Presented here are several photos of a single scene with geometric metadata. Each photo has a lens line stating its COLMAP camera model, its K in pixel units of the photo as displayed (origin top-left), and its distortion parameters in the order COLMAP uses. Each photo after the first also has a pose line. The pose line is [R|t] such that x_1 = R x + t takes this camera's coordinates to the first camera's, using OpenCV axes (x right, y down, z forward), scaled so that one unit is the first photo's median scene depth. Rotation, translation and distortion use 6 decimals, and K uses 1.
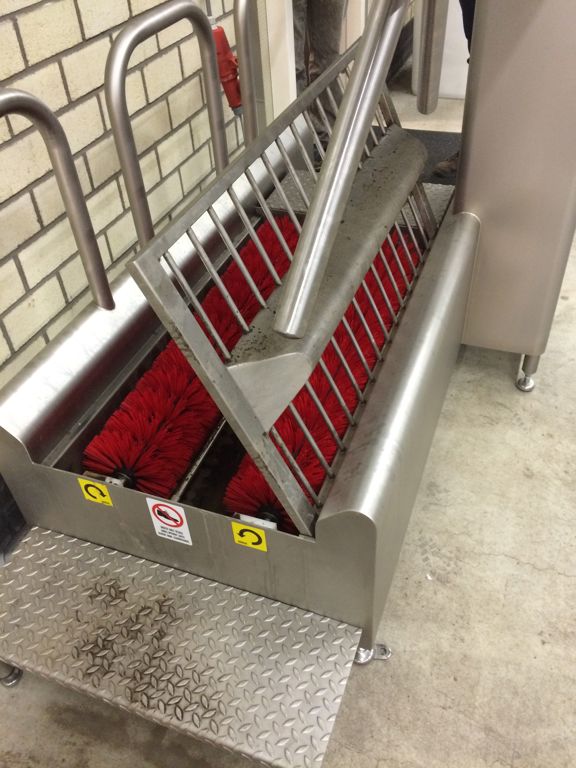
lens RADIAL K [[654.5, 0, 286.9], [0, 654.5, 386.5], [0, 0, 1]] dist [0.066704, -0.091651]
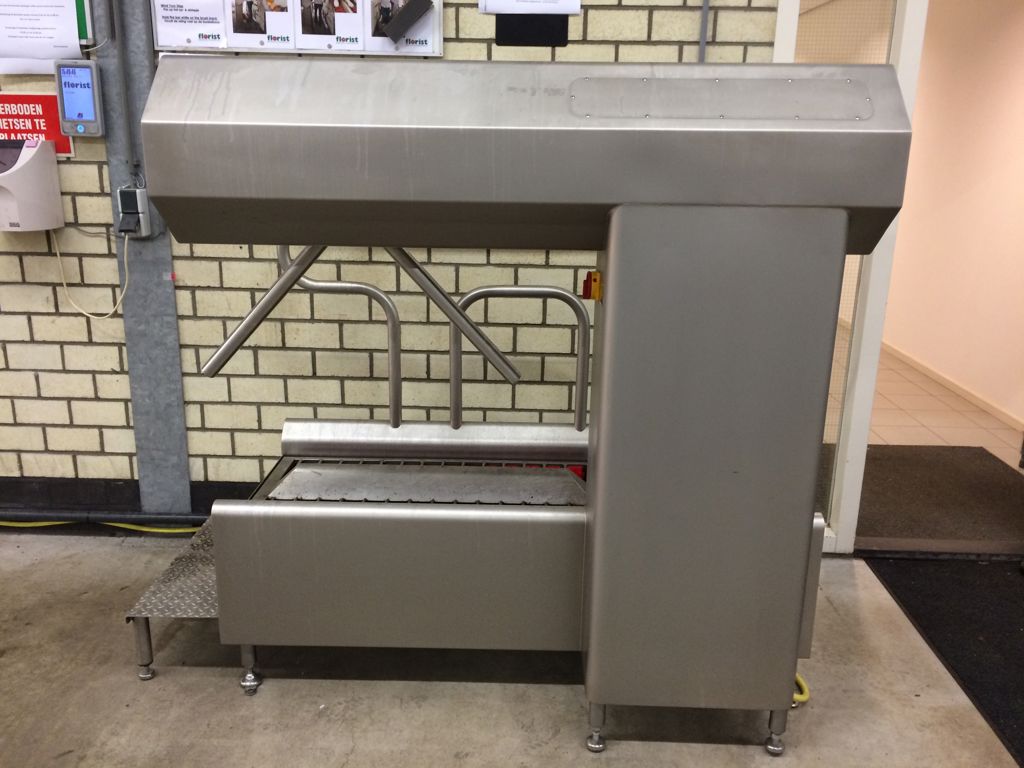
lens RADIAL K [[872.7, 0, 507.8], [0, 872.7, 383.3], [0, 0, 1]] dist [0.066704, -0.091651]
pose [[0.341637, 0.320415, -0.883526, 1.814396], [-0.648584, 0.760730, 0.025091, -0.479437], [0.680164, 0.564469, 0.467709, 0.192768]]
